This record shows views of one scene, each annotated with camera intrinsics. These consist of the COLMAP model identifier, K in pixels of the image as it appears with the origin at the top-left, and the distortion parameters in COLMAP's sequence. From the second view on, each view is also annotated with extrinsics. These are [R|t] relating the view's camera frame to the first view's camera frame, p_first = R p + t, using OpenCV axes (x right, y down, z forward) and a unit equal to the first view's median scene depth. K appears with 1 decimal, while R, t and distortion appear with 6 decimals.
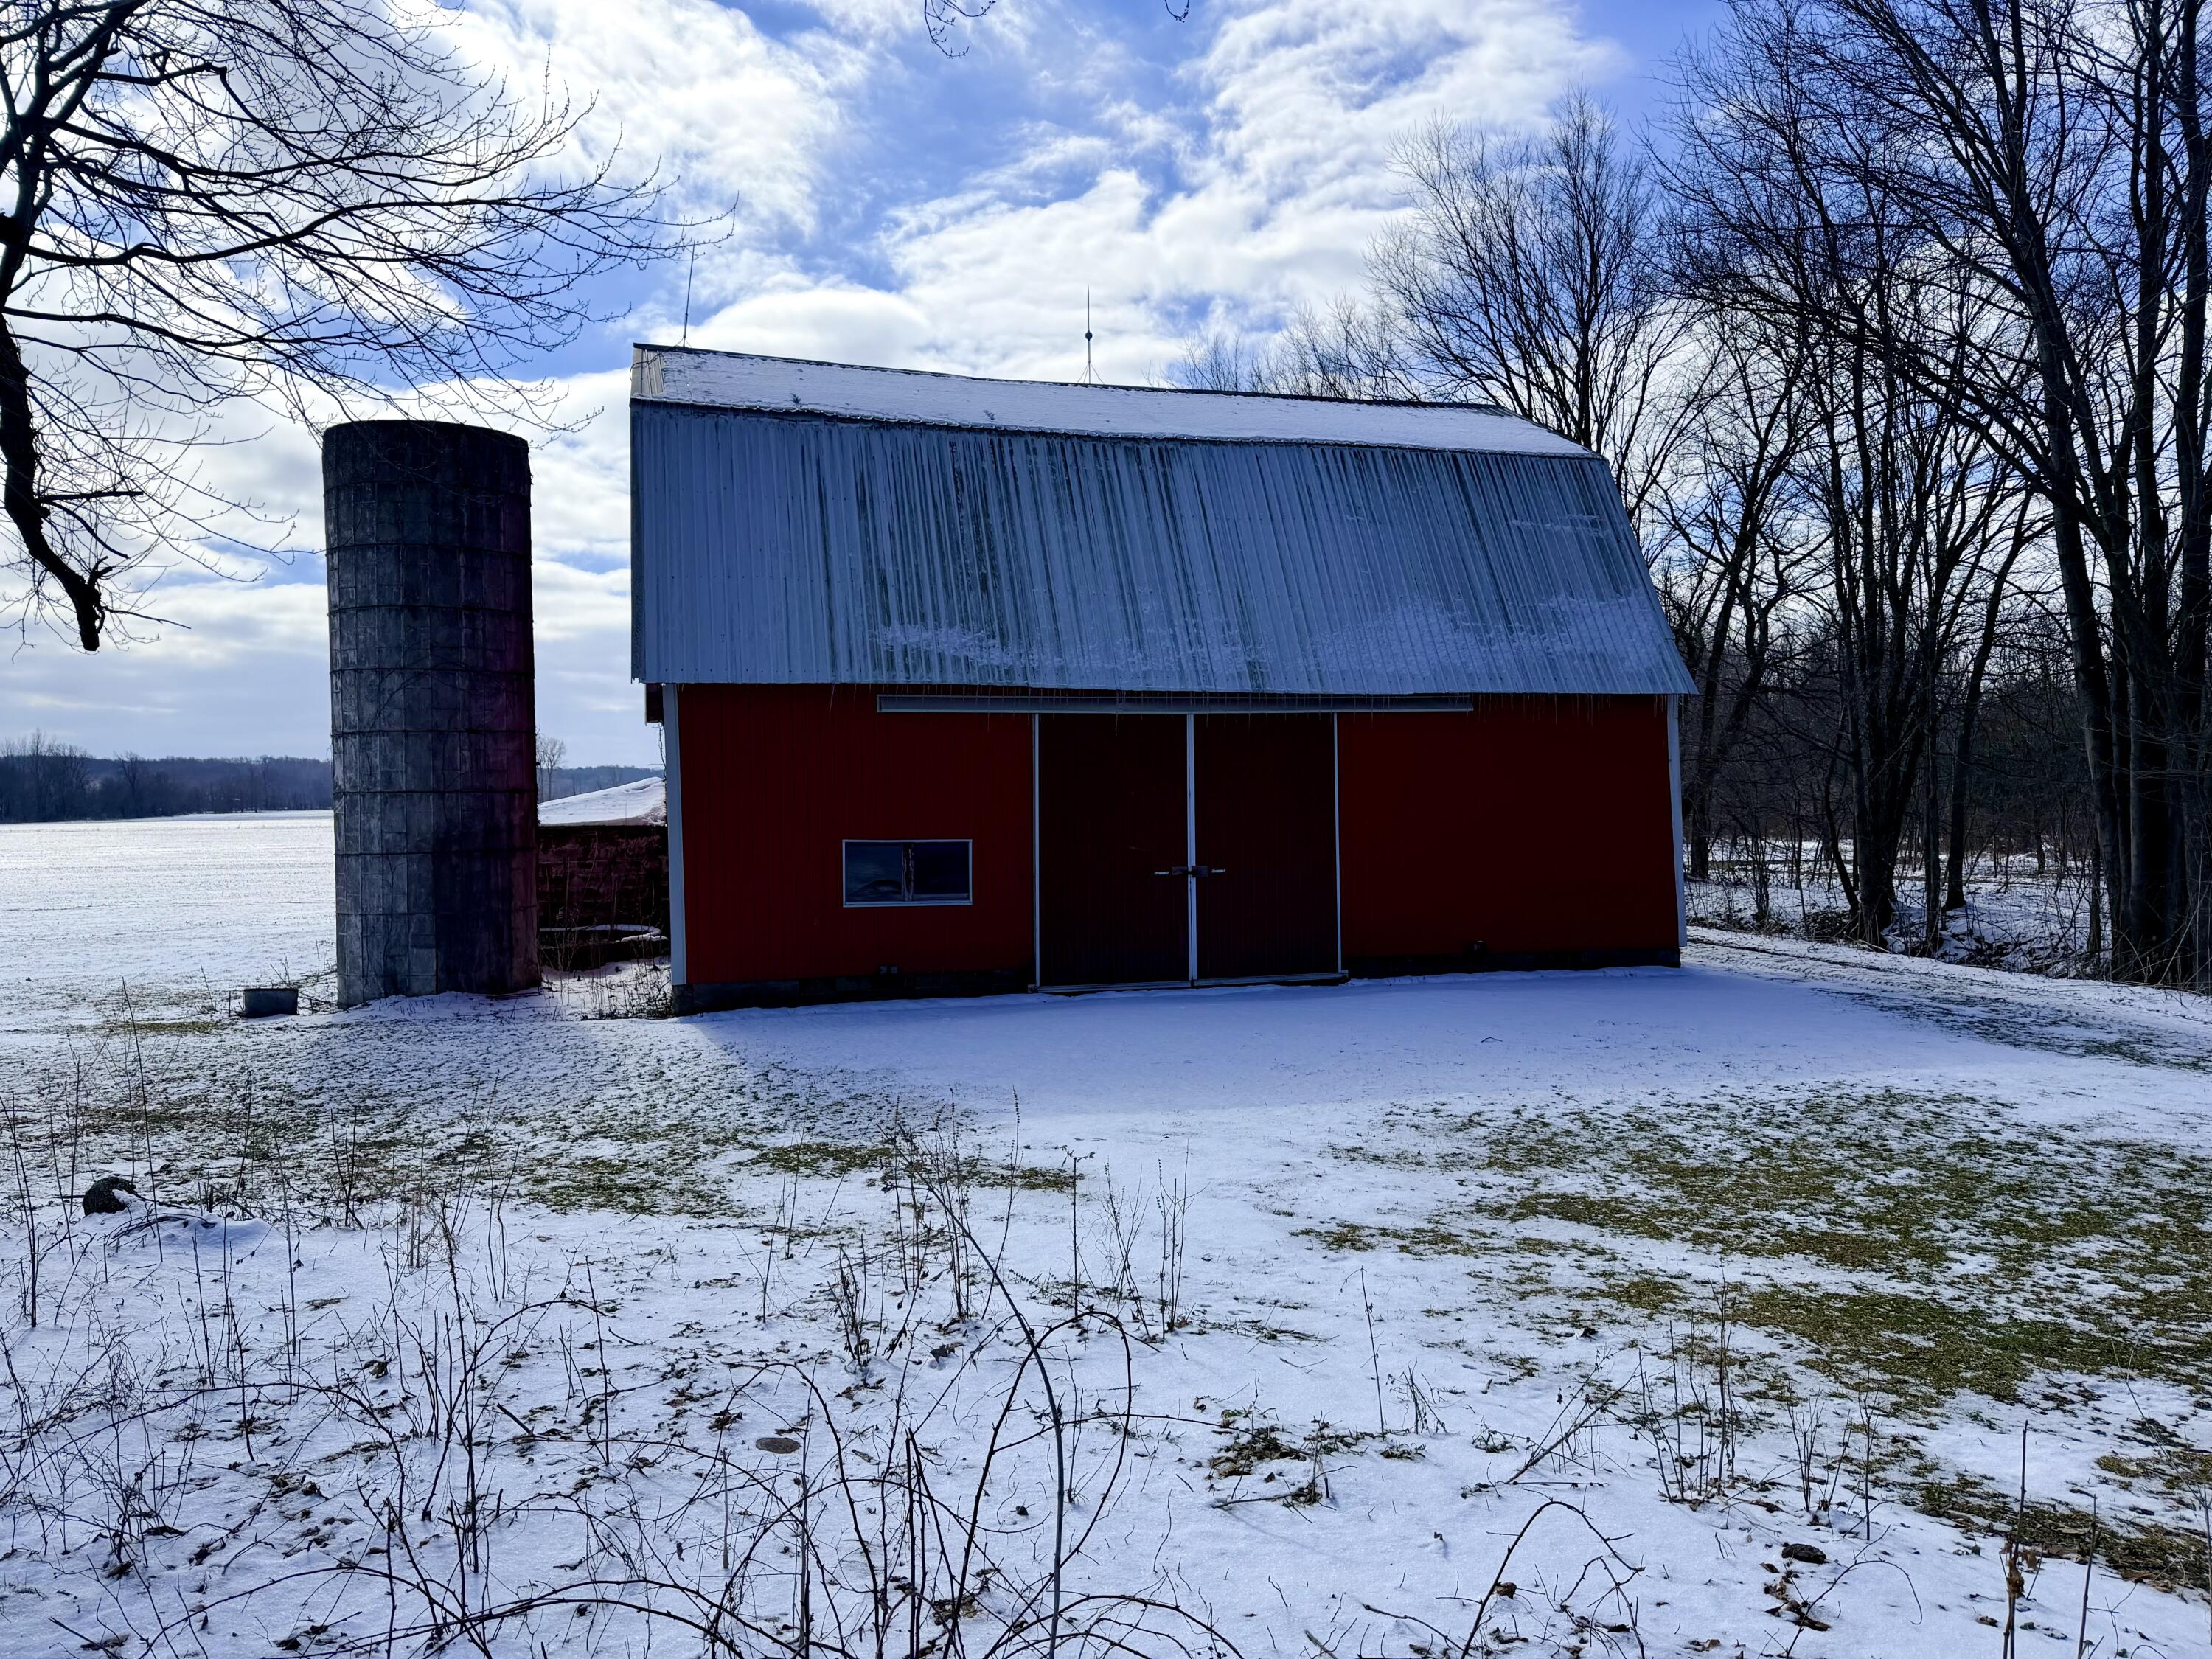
lens RADIAL K [[1557.1, 0, 1106.0], [0, 1557.1, 829.5], [0, 0, 1]] dist [0.073988, -0.090556]
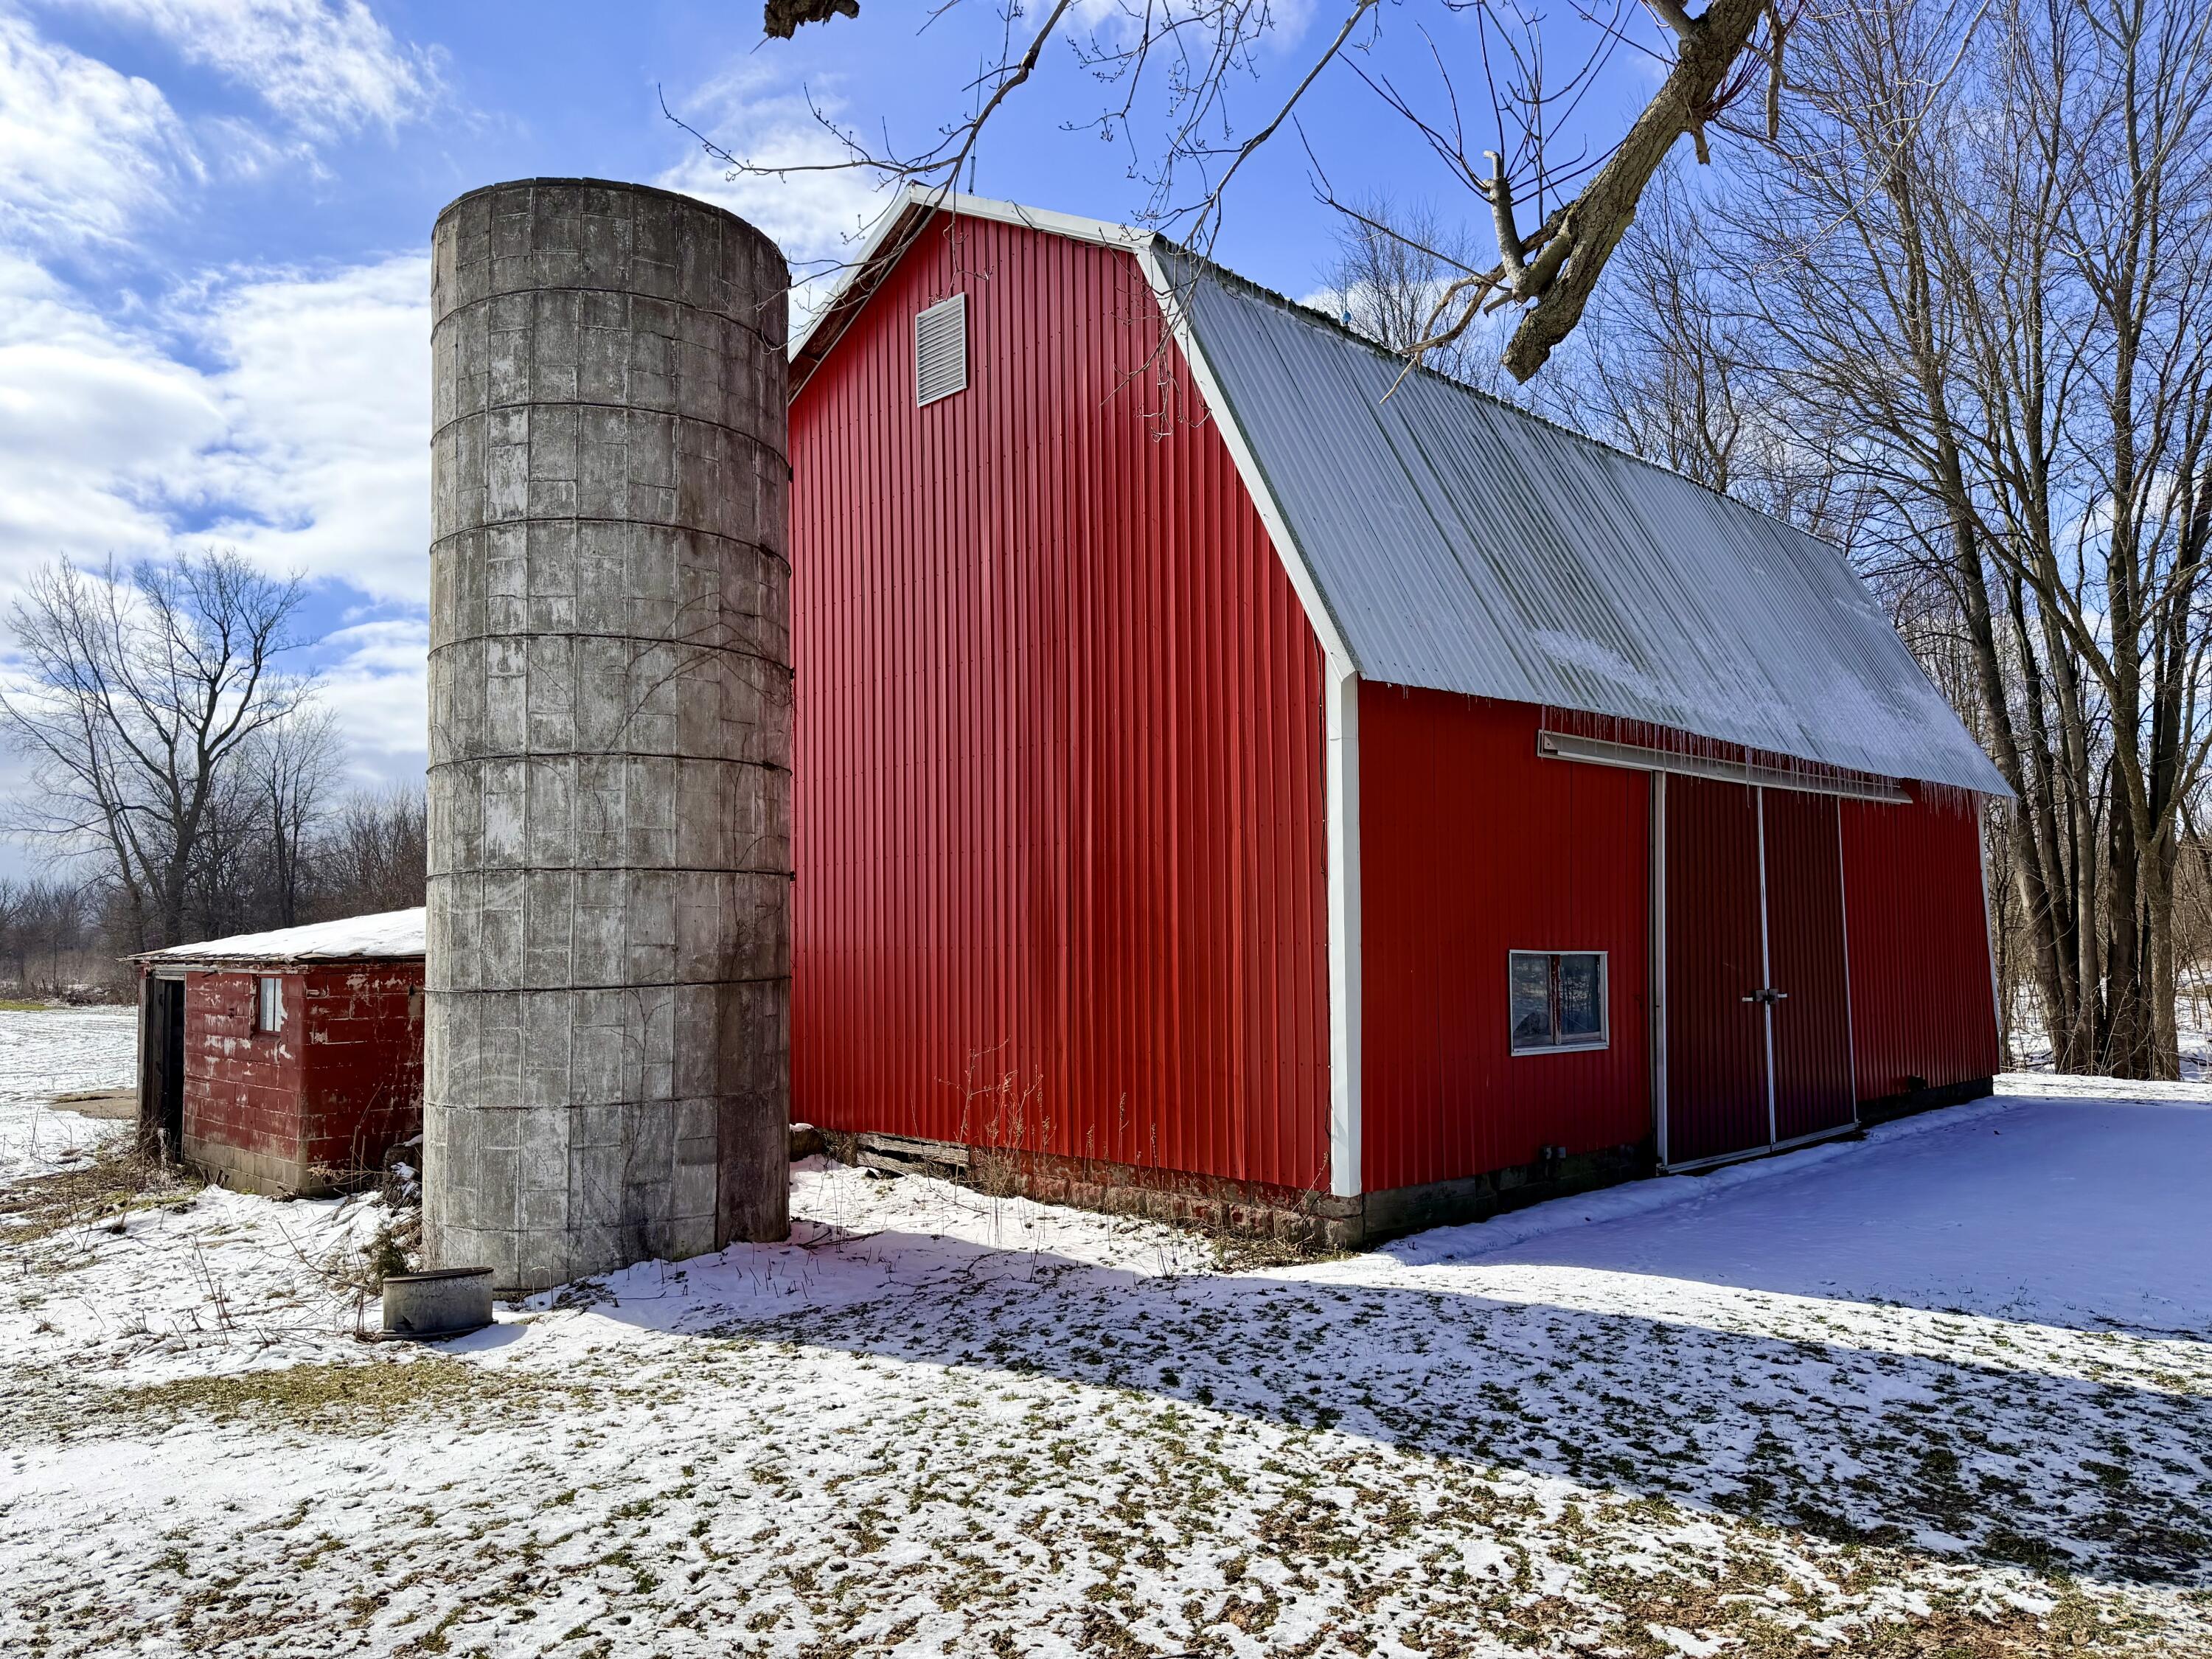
lens RADIAL K [[1557.1, 0, 1106.0], [0, 1557.1, 829.5], [0, 0, 1]] dist [0.073988, -0.090556]
pose [[0.886129, 0.033258, 0.462244, -0.575726], [0.011141, 0.995605, -0.092991, 0.014204], [-0.463305, 0.087552, 0.881864, 0.473608]]
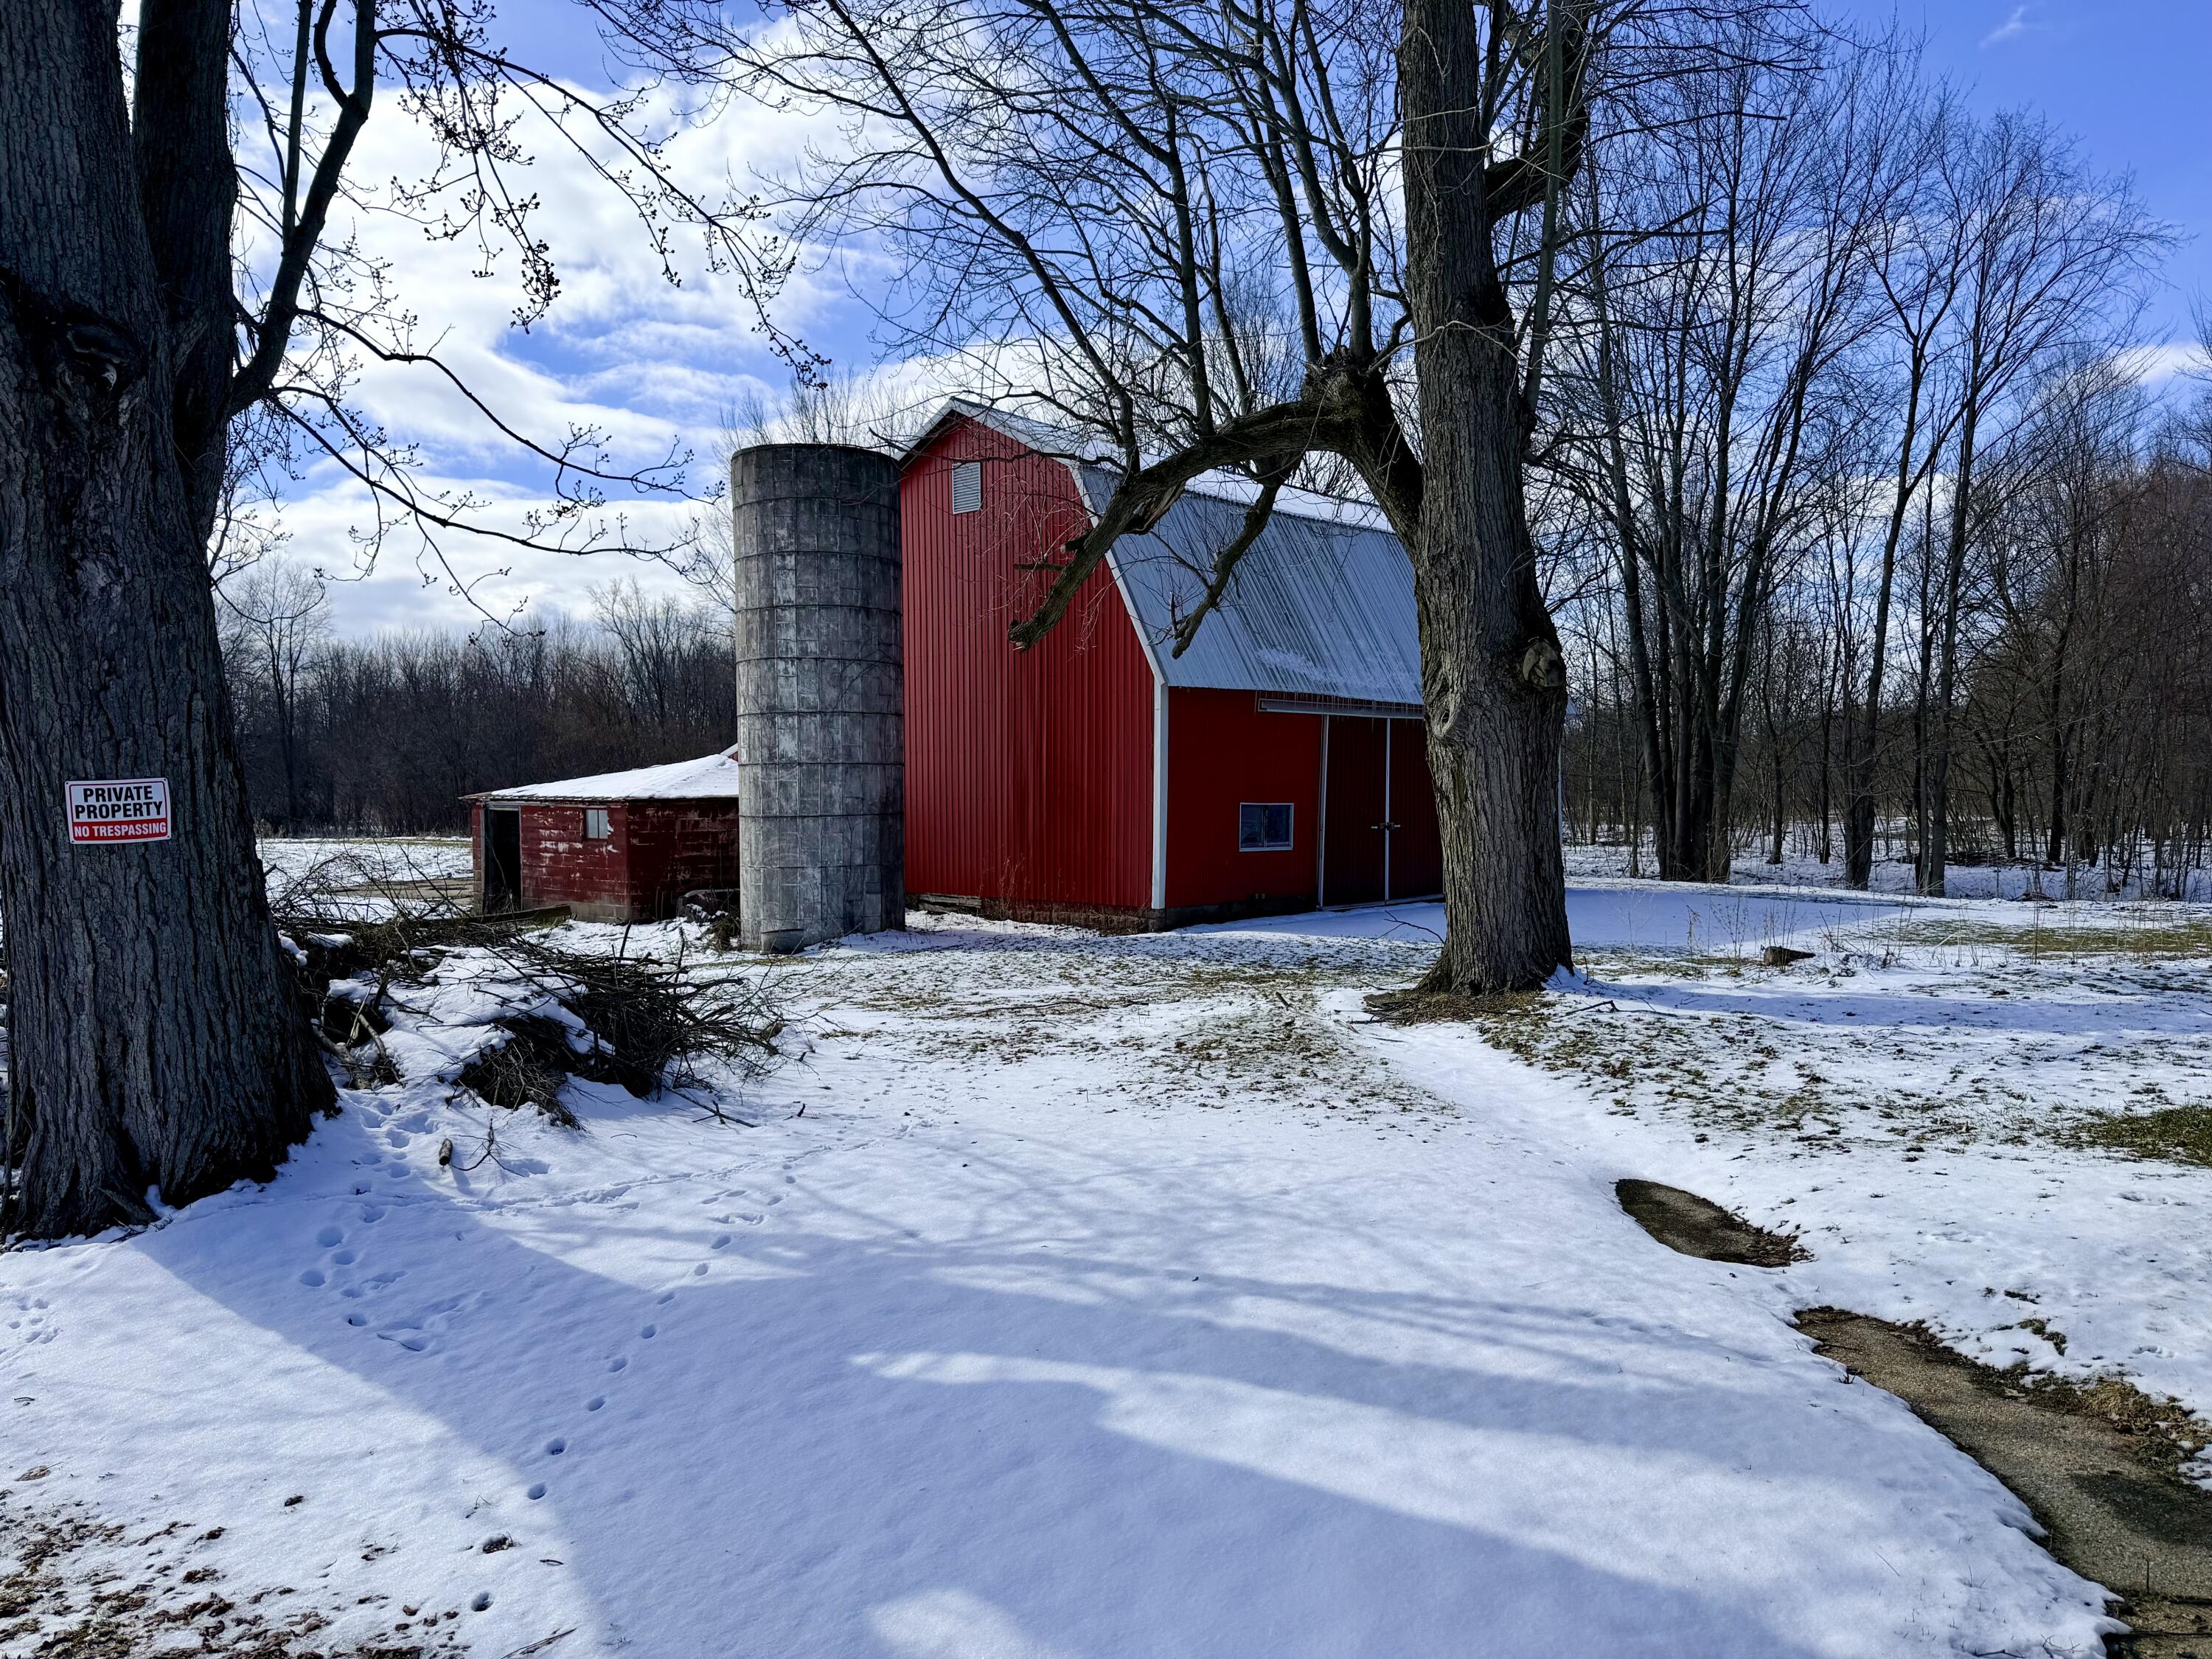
lens RADIAL K [[1557.1, 0, 1106.0], [0, 1557.1, 829.5], [0, 0, 1]] dist [0.073988, -0.090556]
pose [[0.859285, -0.005800, 0.511464, -0.915346], [0.001817, 0.999964, 0.008286, 0.017250], [-0.511494, -0.006190, 0.859265, -0.117154]]
